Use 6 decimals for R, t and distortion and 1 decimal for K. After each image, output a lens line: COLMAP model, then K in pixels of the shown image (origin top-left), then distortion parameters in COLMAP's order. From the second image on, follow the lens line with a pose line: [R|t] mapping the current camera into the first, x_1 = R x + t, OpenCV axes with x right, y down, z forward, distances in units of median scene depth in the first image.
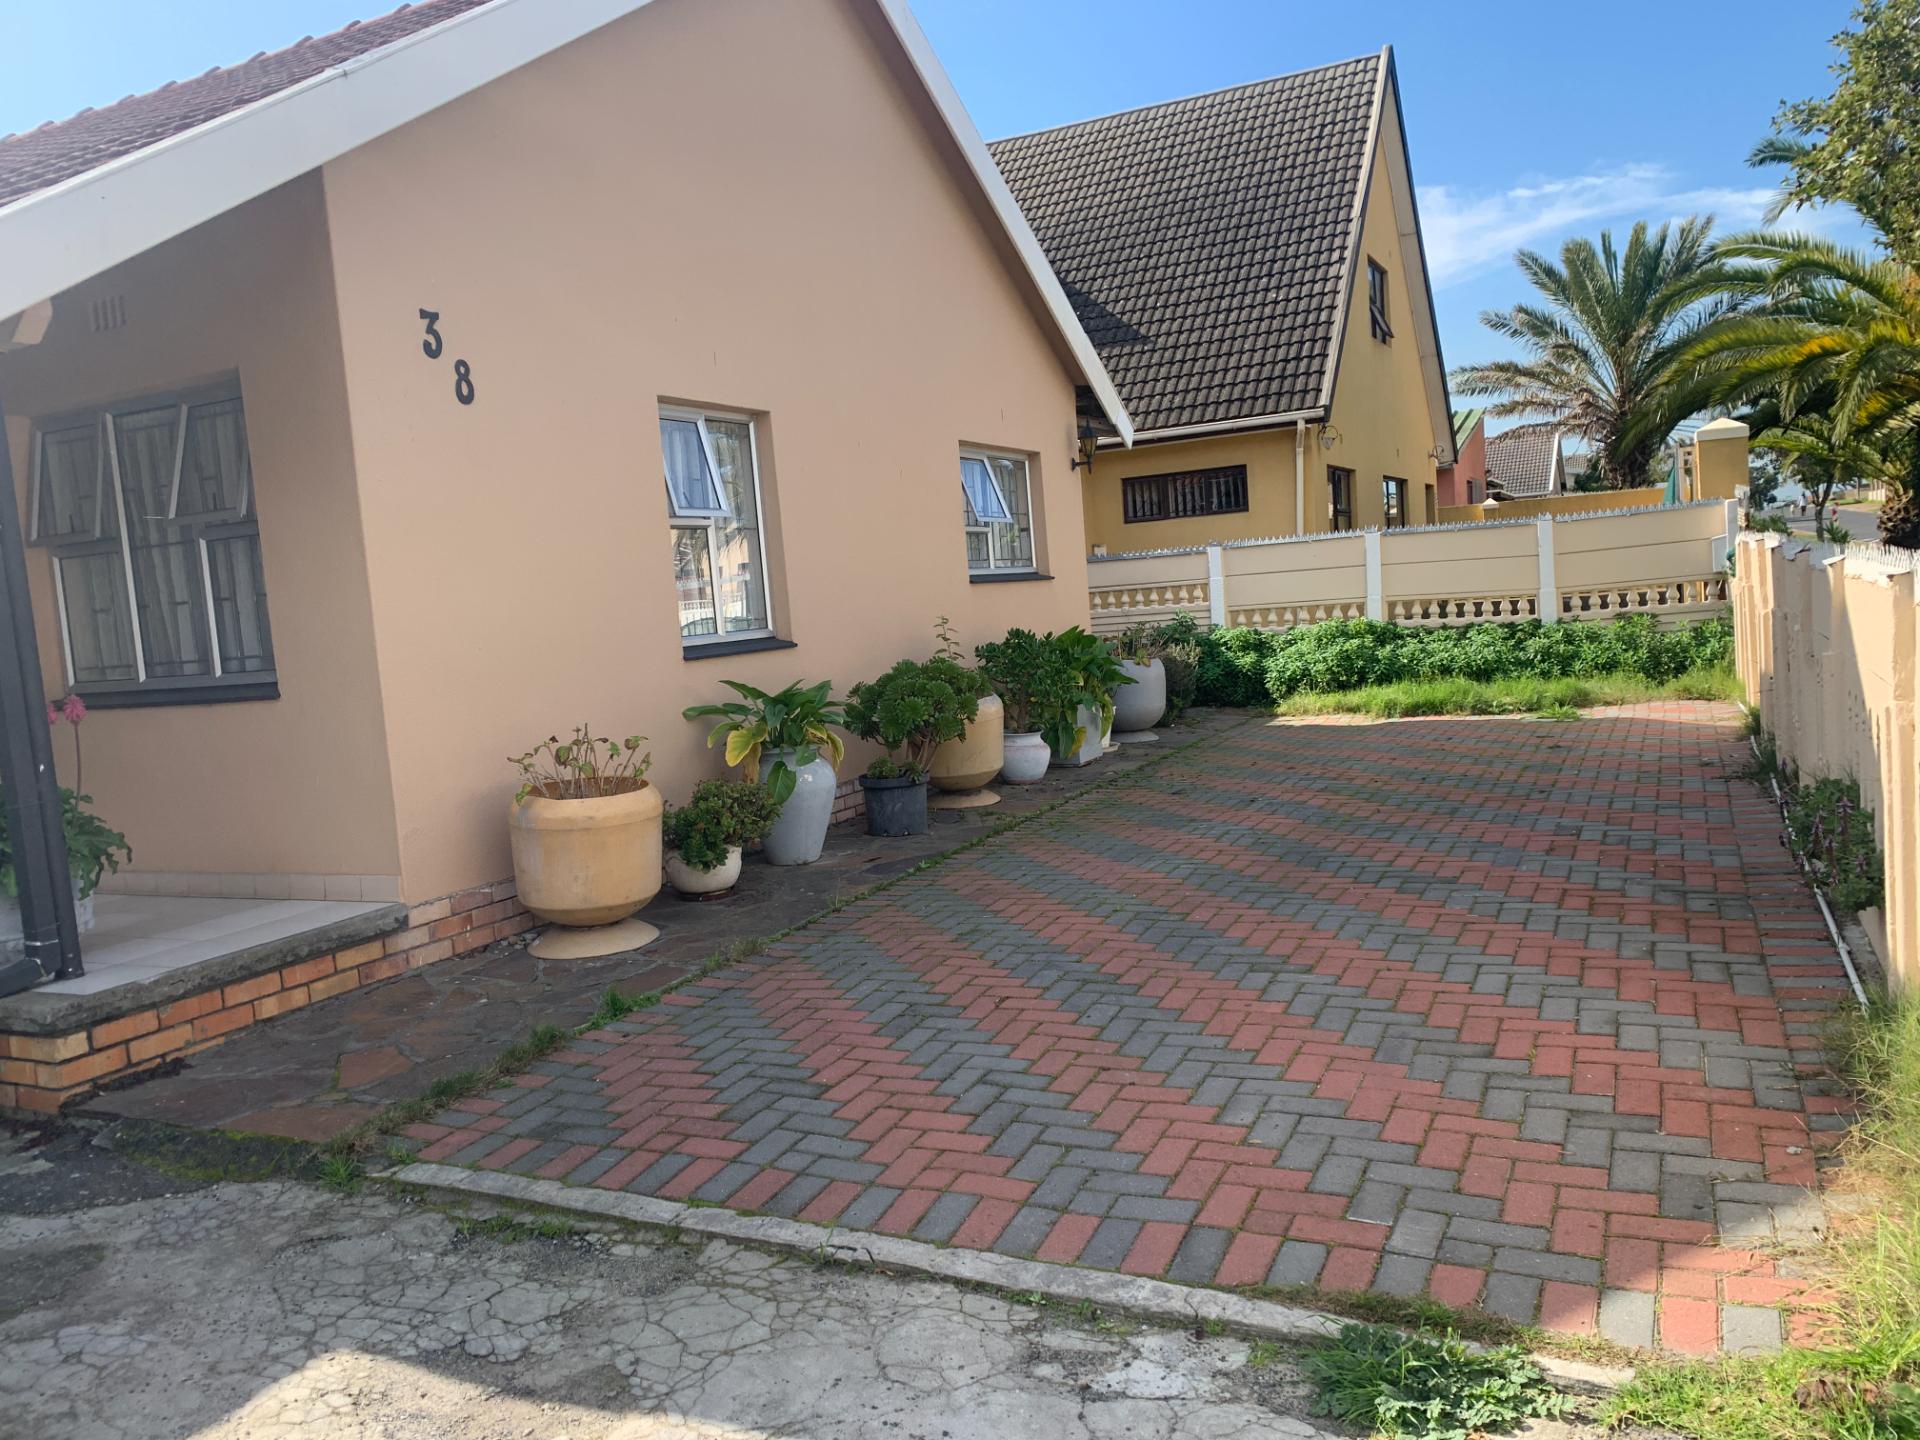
lens RADIAL K [[1452.0, 0, 965.3], [0, 1452.0, 724.2], [0, 0, 1]] dist [0.067807, -0.089039]
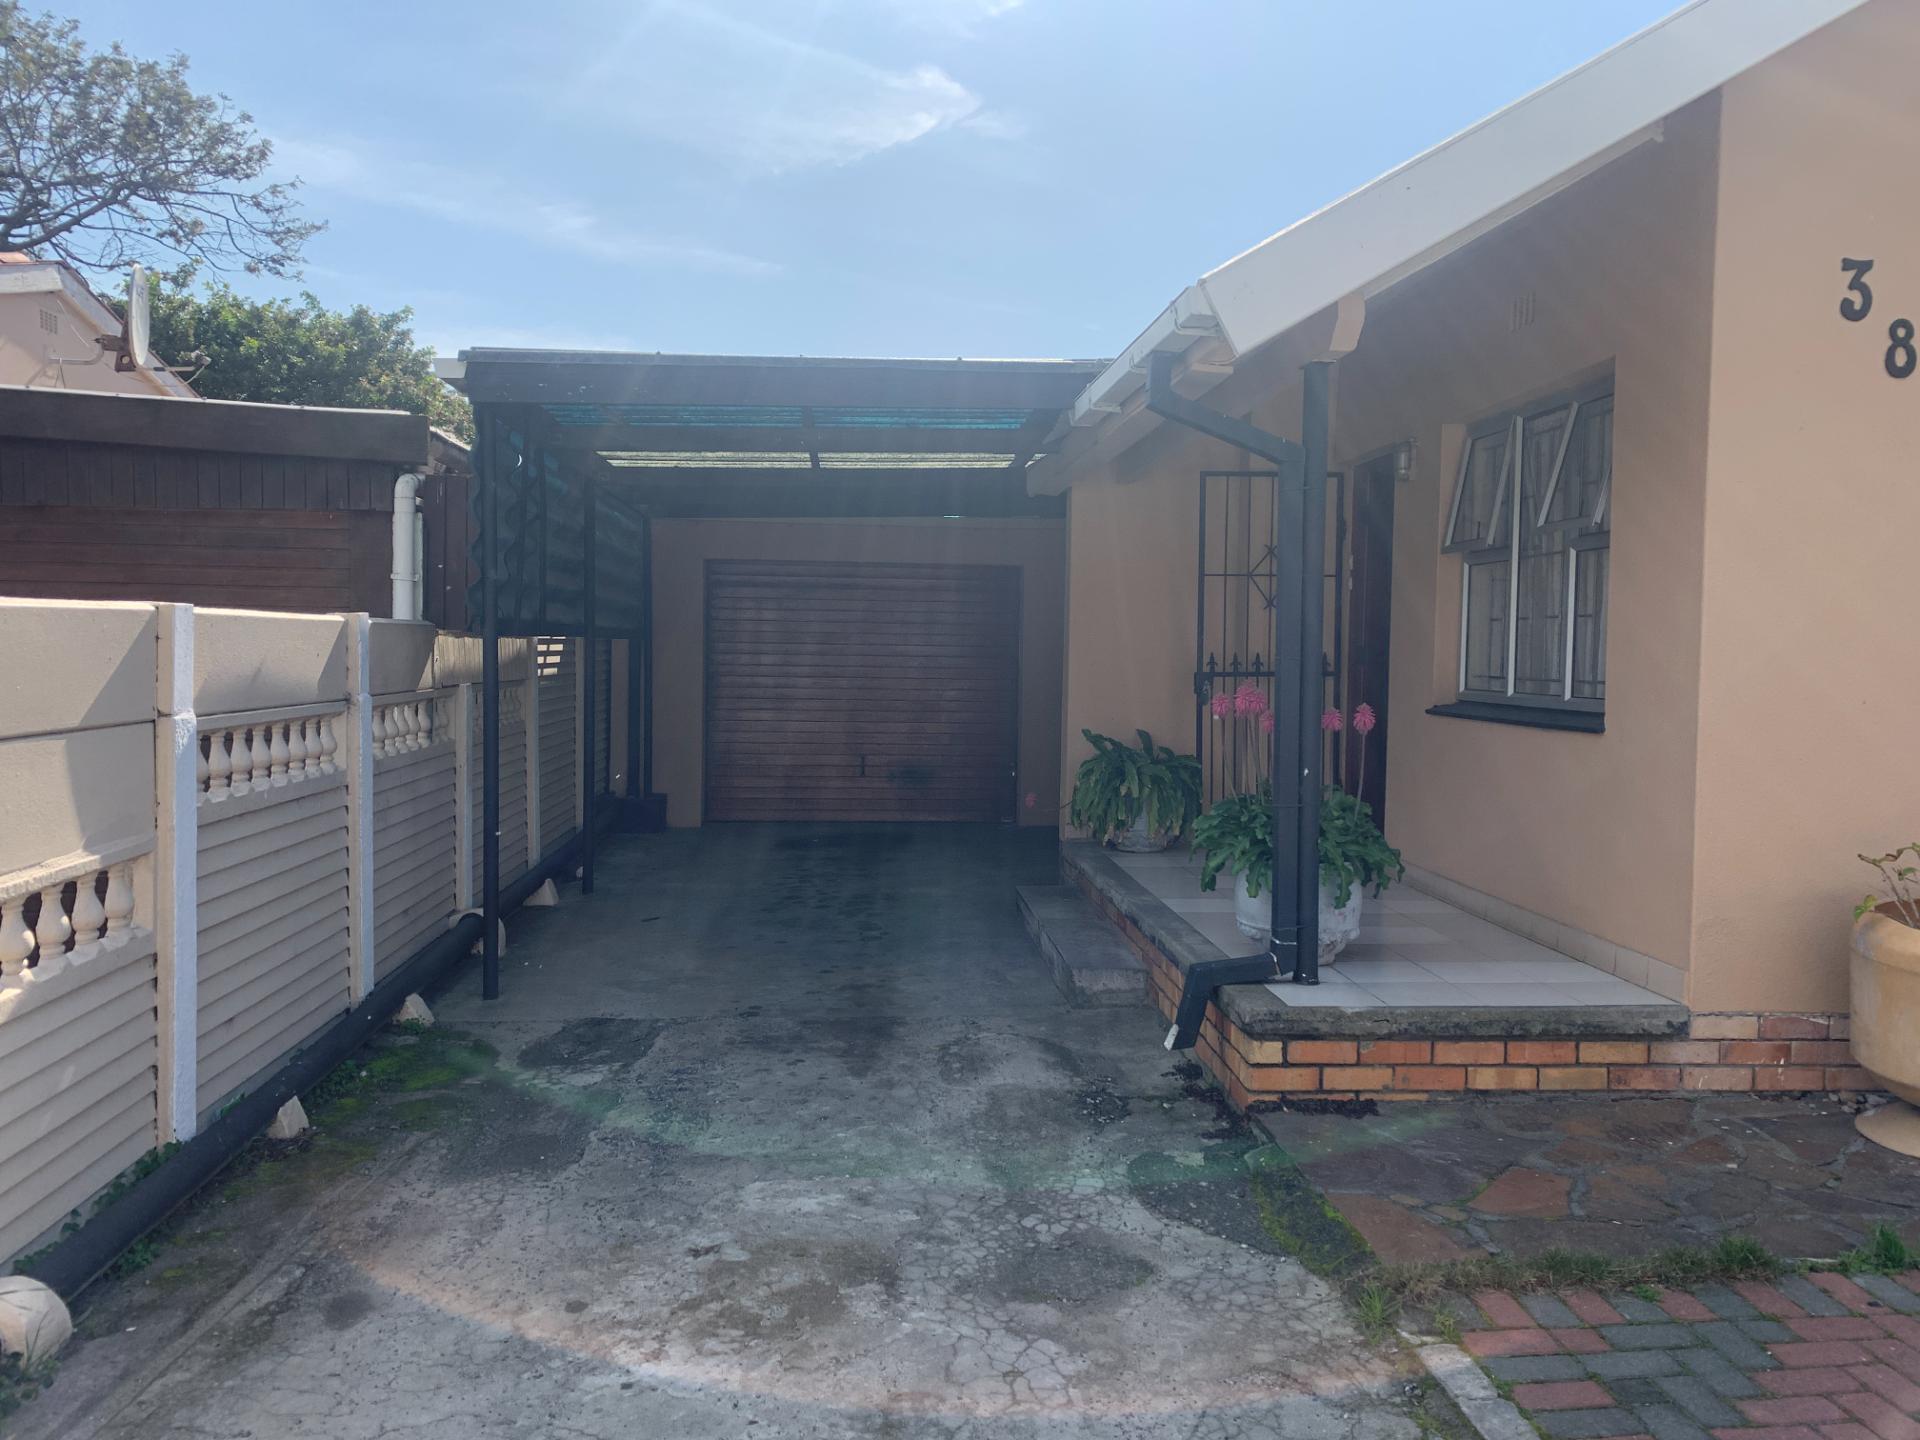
lens RADIAL K [[1452.0, 0, 944.4], [0, 1452.0, 694.1], [0, 0, 1]] dist [0.067807, -0.089039]
pose [[0.490618, 0.111076, -0.864266, 0.091808], [-0.129250, 0.990147, 0.053882, -0.037170], [0.861736, 0.085271, 0.500141, 0.227572]]
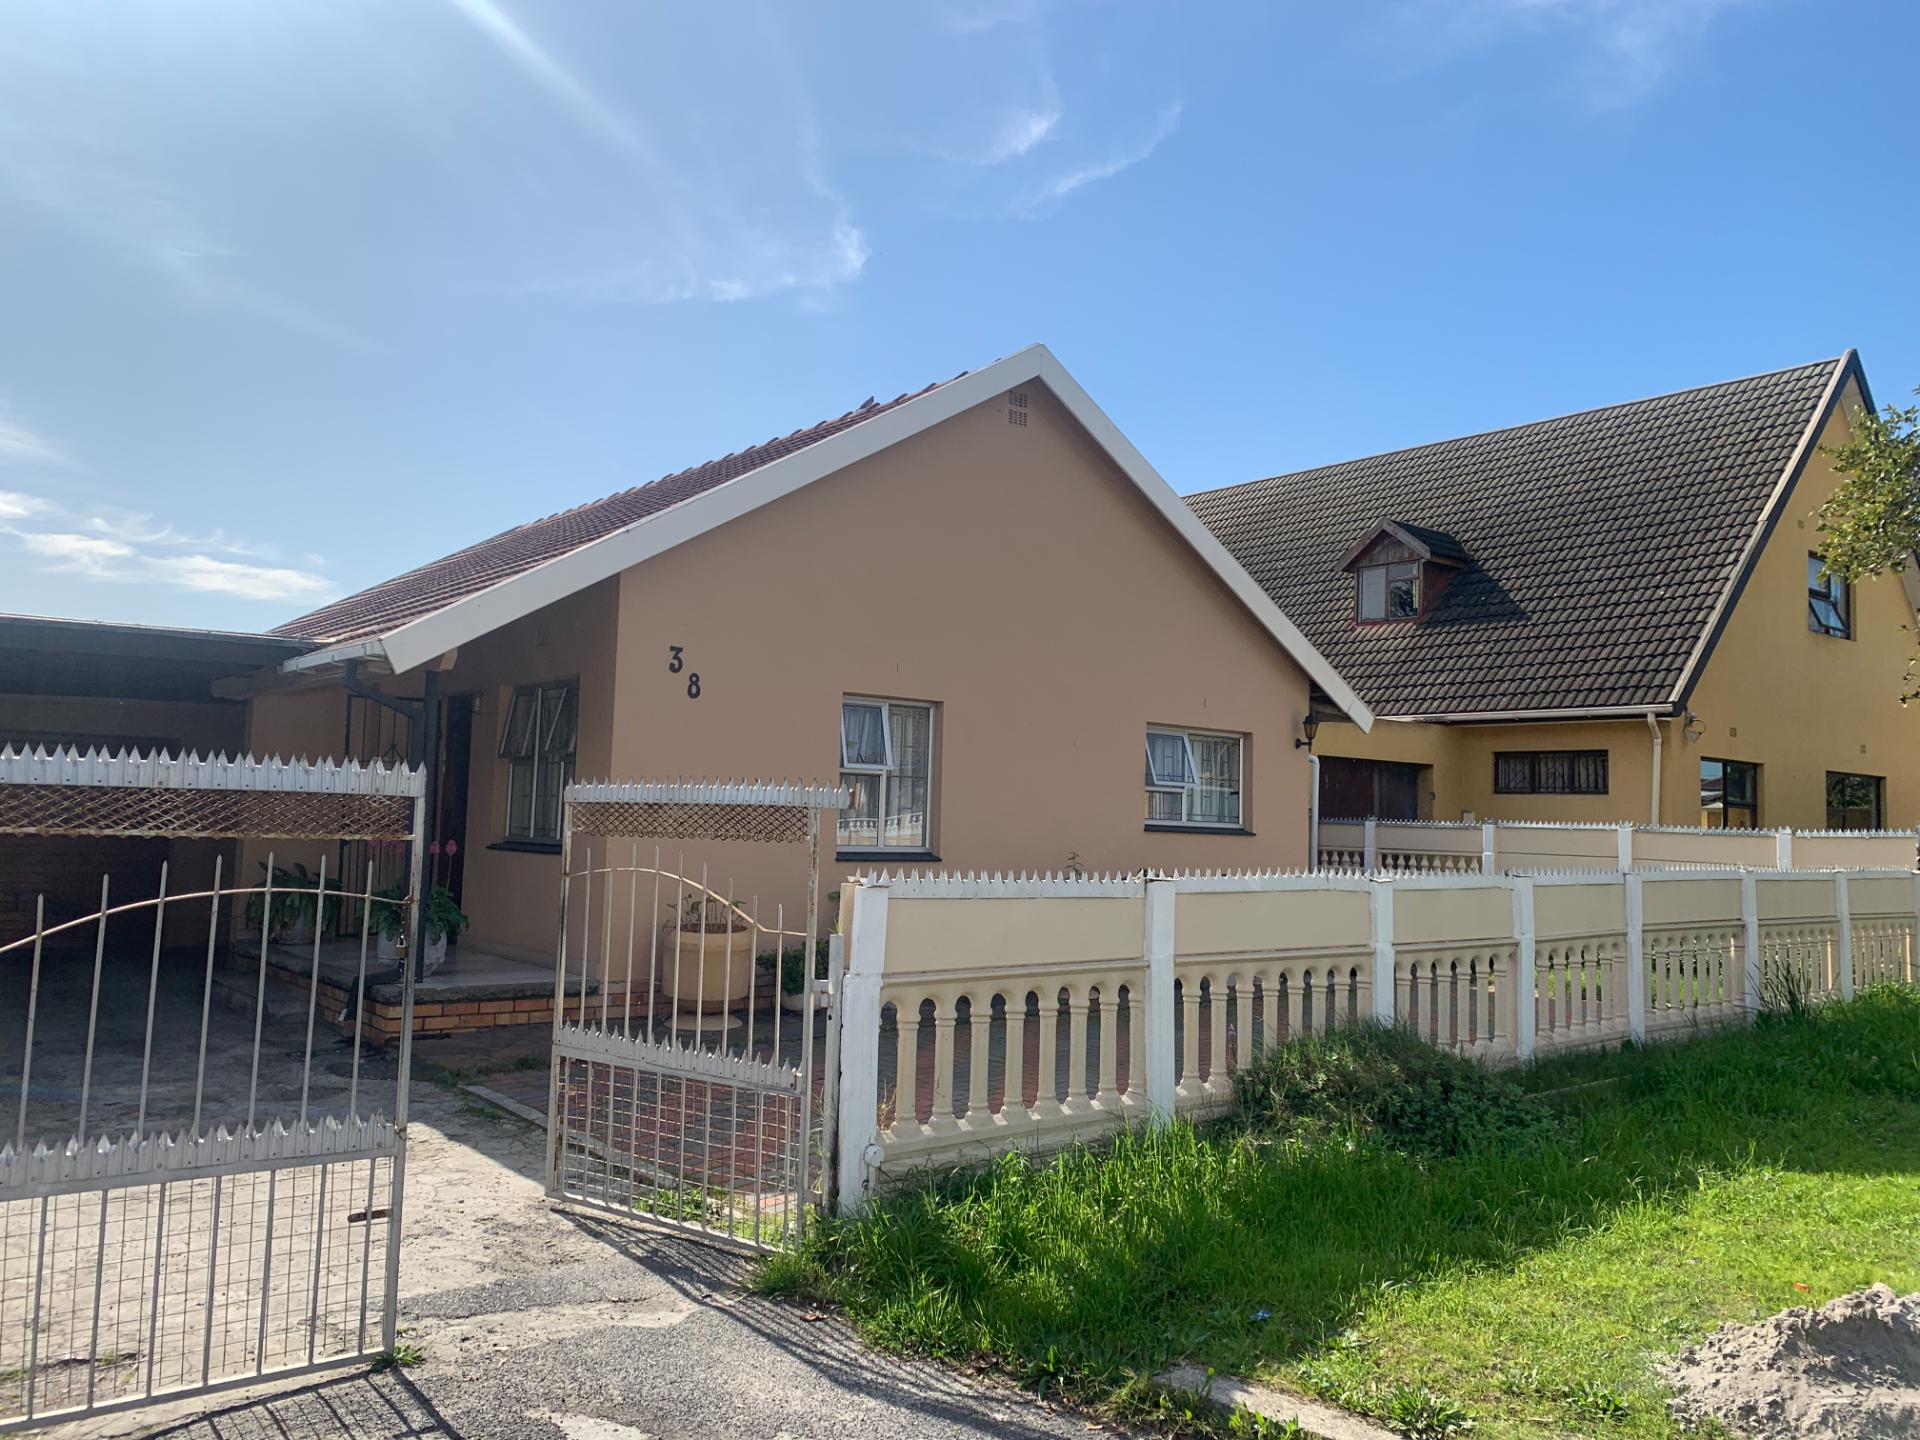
lens RADIAL K [[1452.0, 0, 958.4], [0, 1452.0, 727.2], [0, 0, 1]] dist [0.067807, -0.089039]
pose [[0.899974, 0.074753, -0.429486, 0.714528], [-0.136875, 0.983822, -0.115582, -0.030745], [0.413898, 0.162806, 0.895647, -0.422399]]
